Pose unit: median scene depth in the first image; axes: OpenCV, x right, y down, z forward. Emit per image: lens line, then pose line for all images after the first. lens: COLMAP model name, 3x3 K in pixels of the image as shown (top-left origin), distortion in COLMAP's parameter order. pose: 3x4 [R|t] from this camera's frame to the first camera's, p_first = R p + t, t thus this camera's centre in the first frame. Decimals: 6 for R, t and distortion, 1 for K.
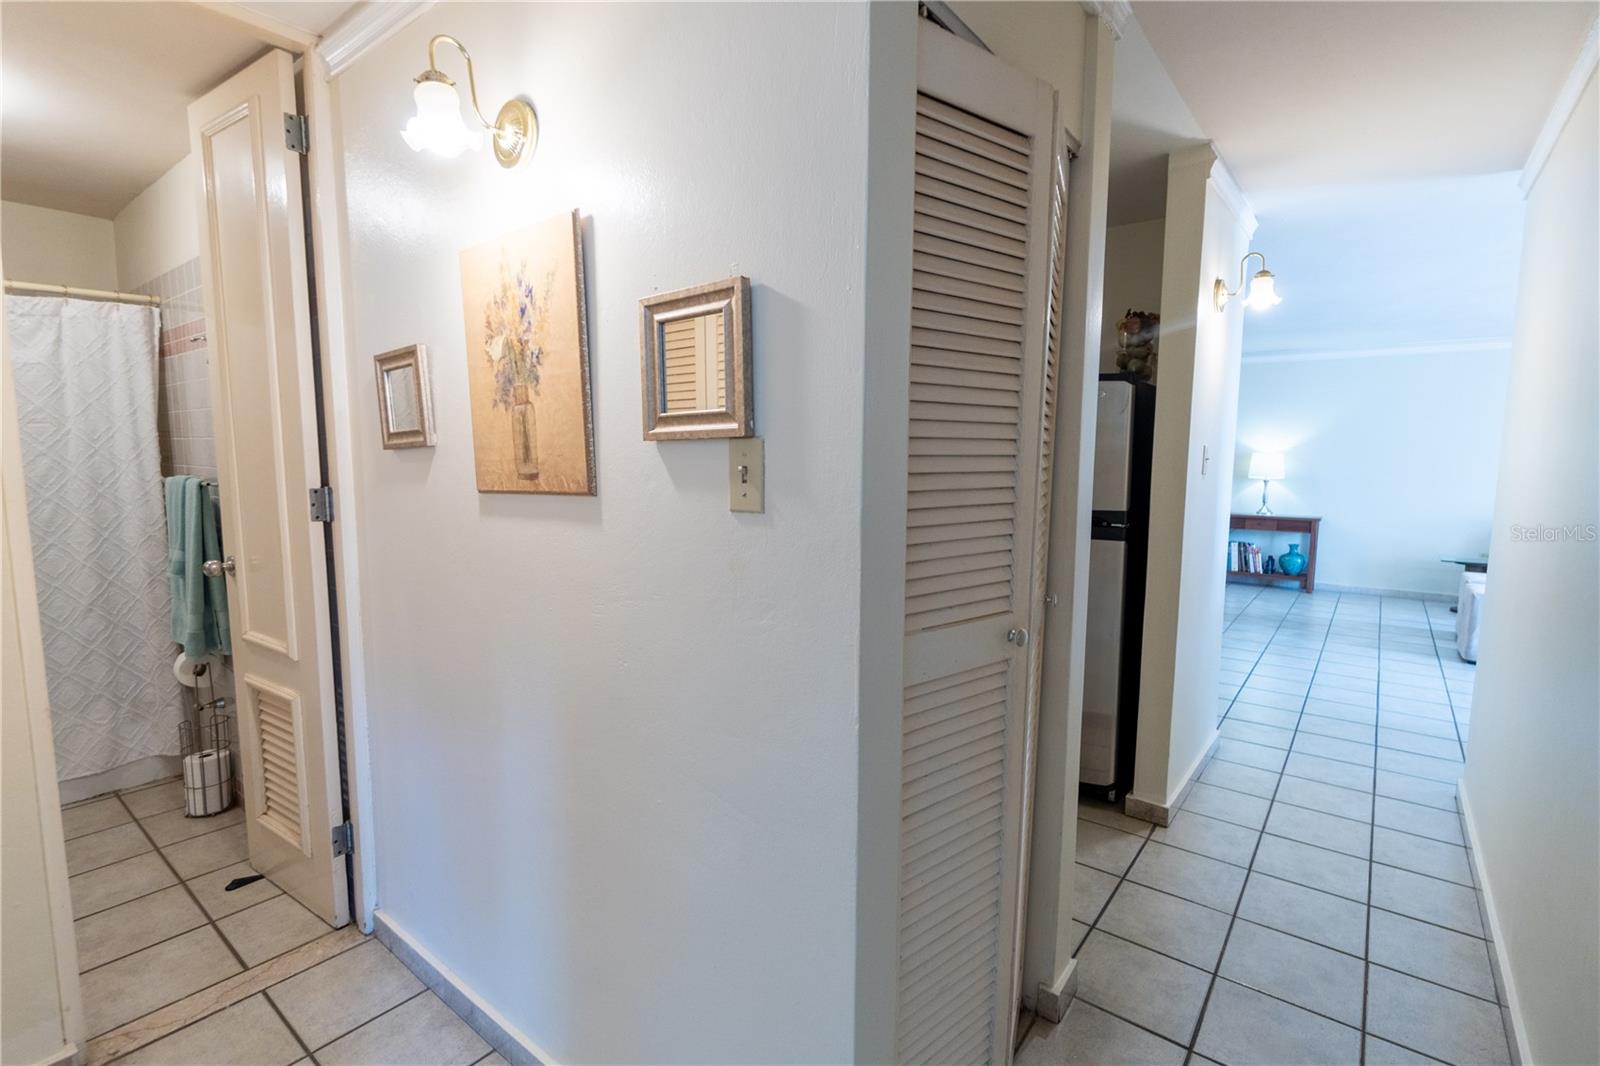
lens RADIAL K [[735.9, 0, 800.0], [0, 735.9, 533.0], [0, 0, 1]] dist [-0.005845, -0.000922]
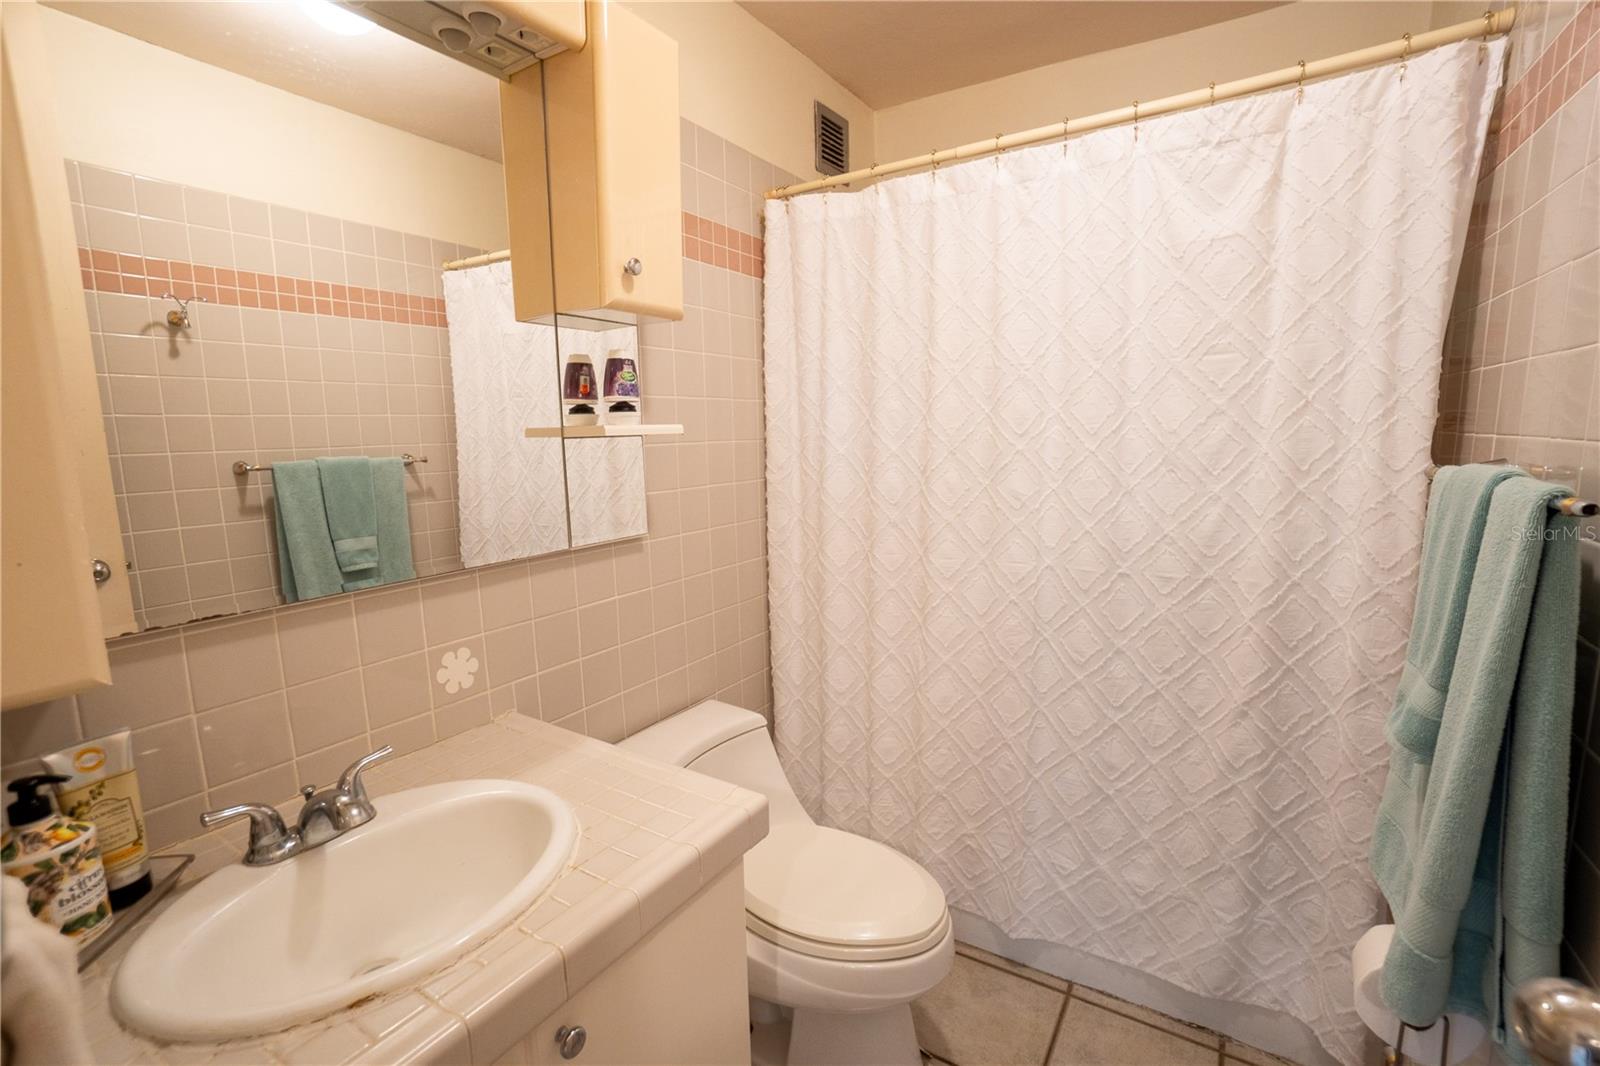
lens RADIAL K [[713.0, 0, 800.0], [0, 713.0, 533.0], [0, 0, 1]] dist [-0.061297, 0.021349]
pose [[0.100244, 0.138747, -0.985241, -0.533891], [-0.088701, 0.987533, 0.130045, -0.057841], [0.991001, 0.074356, 0.111301, 0.623501]]
